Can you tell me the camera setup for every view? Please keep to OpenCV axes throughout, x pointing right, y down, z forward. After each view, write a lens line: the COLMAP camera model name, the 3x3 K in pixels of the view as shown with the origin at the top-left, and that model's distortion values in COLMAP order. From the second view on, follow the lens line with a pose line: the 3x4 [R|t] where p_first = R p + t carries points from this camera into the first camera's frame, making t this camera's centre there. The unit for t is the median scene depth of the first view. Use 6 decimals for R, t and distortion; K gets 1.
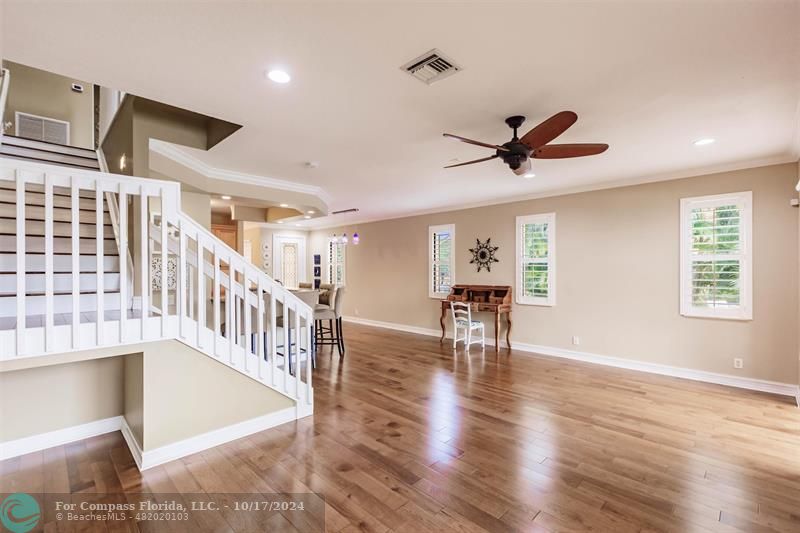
lens RADIAL K [[357.9, 0, 399.7], [0, 357.9, 267.5], [0, 0, 1]] dist [0.004612, 0.000585]
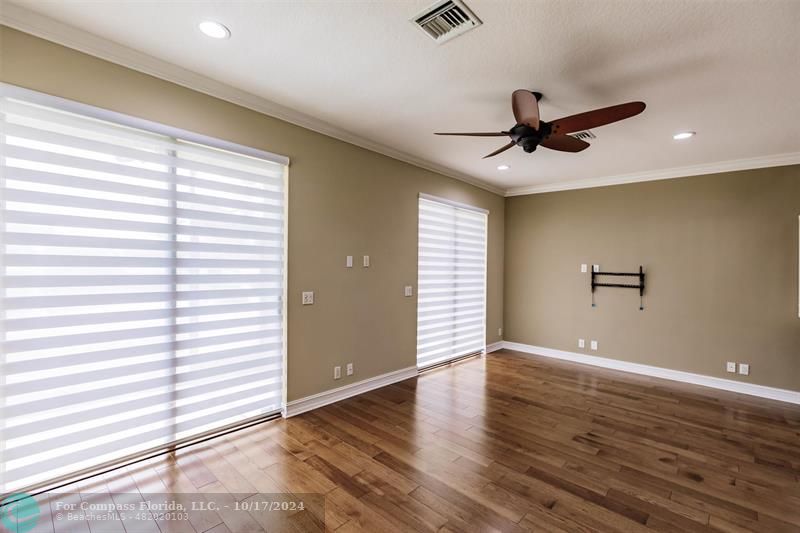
lens RADIAL K [[357.9, 0, 401.0], [0, 357.9, 266.6], [0, 0, 1]] dist [0.004612, 0.000585]
pose [[-0.998914, -0.022143, -0.040986, 0.481776], [-0.022407, 0.999731, 0.006002, 0.014432], [0.040842, 0.006914, -0.999142, 1.328225]]
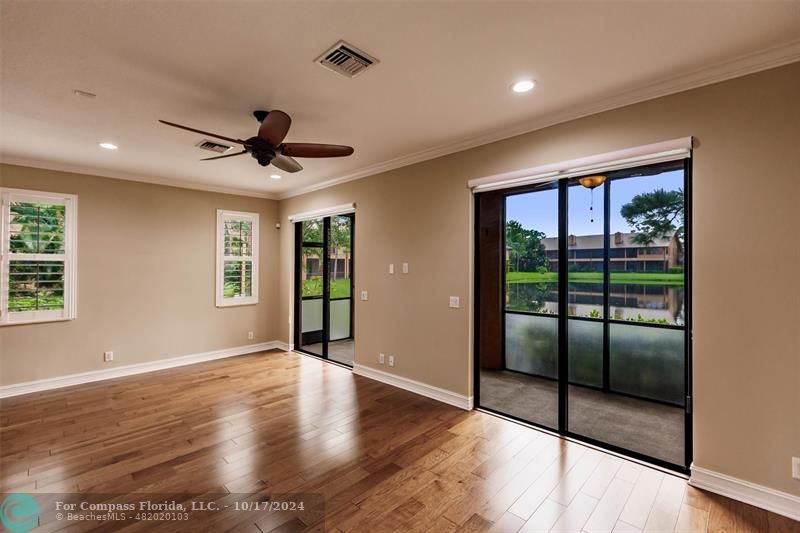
lens RADIAL K [[357.9, 0, 398.1], [0, 357.9, 263.9], [0, 0, 1]] dist [0.004612, 0.000585]
pose [[-0.012599, 0.006780, 0.999898, -0.456464], [0.006696, 0.999955, -0.006696, 0.002420], [-0.999898, 0.006611, -0.012644, 0.448885]]
